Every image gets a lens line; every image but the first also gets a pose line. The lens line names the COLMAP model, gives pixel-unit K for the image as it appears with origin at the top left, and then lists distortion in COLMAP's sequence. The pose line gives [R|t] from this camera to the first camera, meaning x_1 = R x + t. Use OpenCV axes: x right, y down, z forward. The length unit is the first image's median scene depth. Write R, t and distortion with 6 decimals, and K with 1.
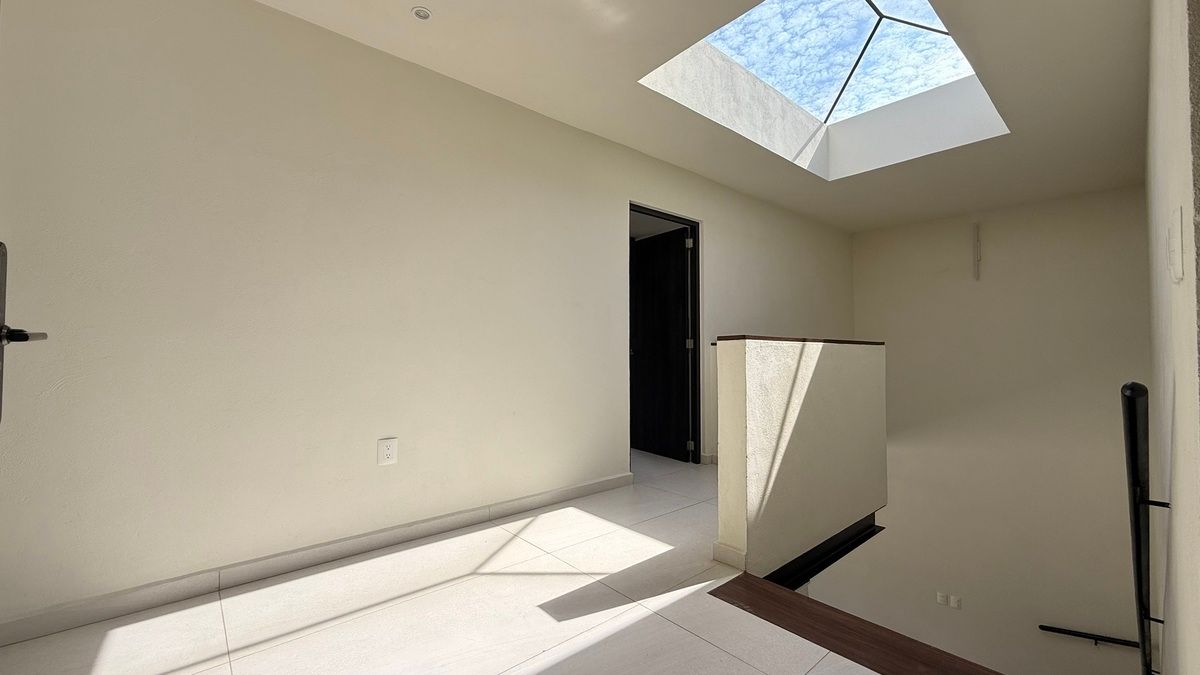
lens RADIAL K [[483.0, 0, 593.8], [0, 483.0, 340.5], [0, 0, 1]] dist [0.005406, -0.000704]
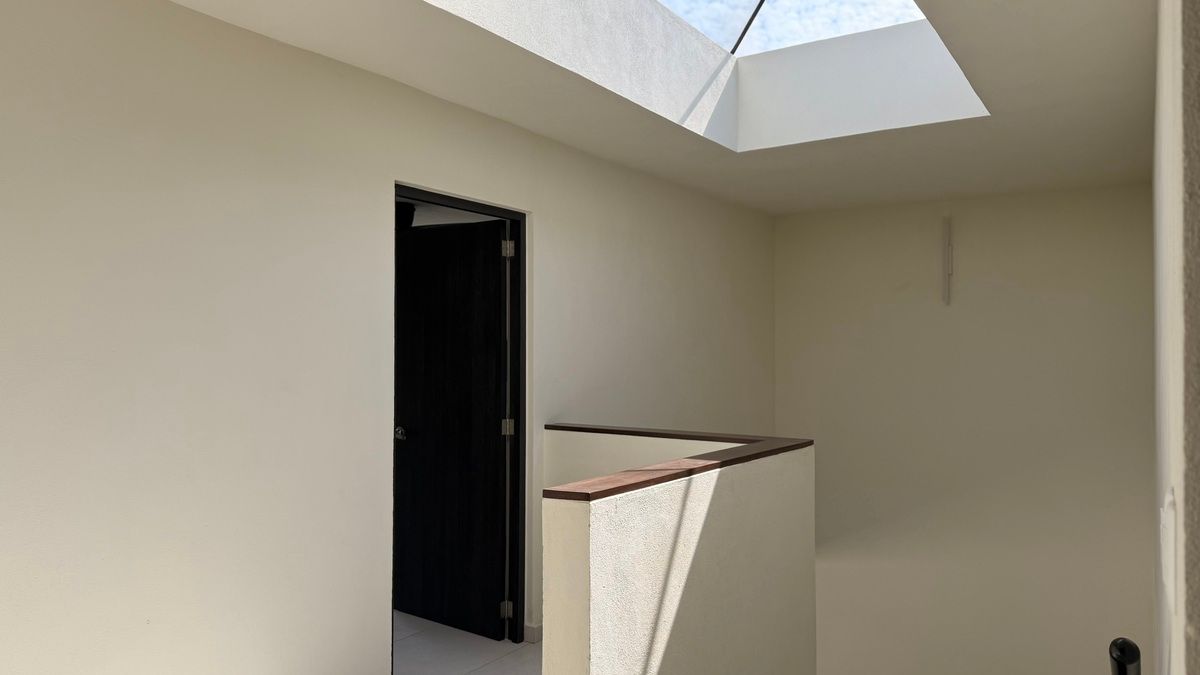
lens RADIAL K [[860.8, 0, 588.7], [0, 860.8, 345.7], [0, 0, 1]] dist [0.048629, -0.058780]
pose [[0.962937, 0.005499, 0.269669, 0.023958], [-0.009070, 0.999887, 0.011995, -0.126408], [-0.269573, -0.013997, 0.962878, 0.015218]]
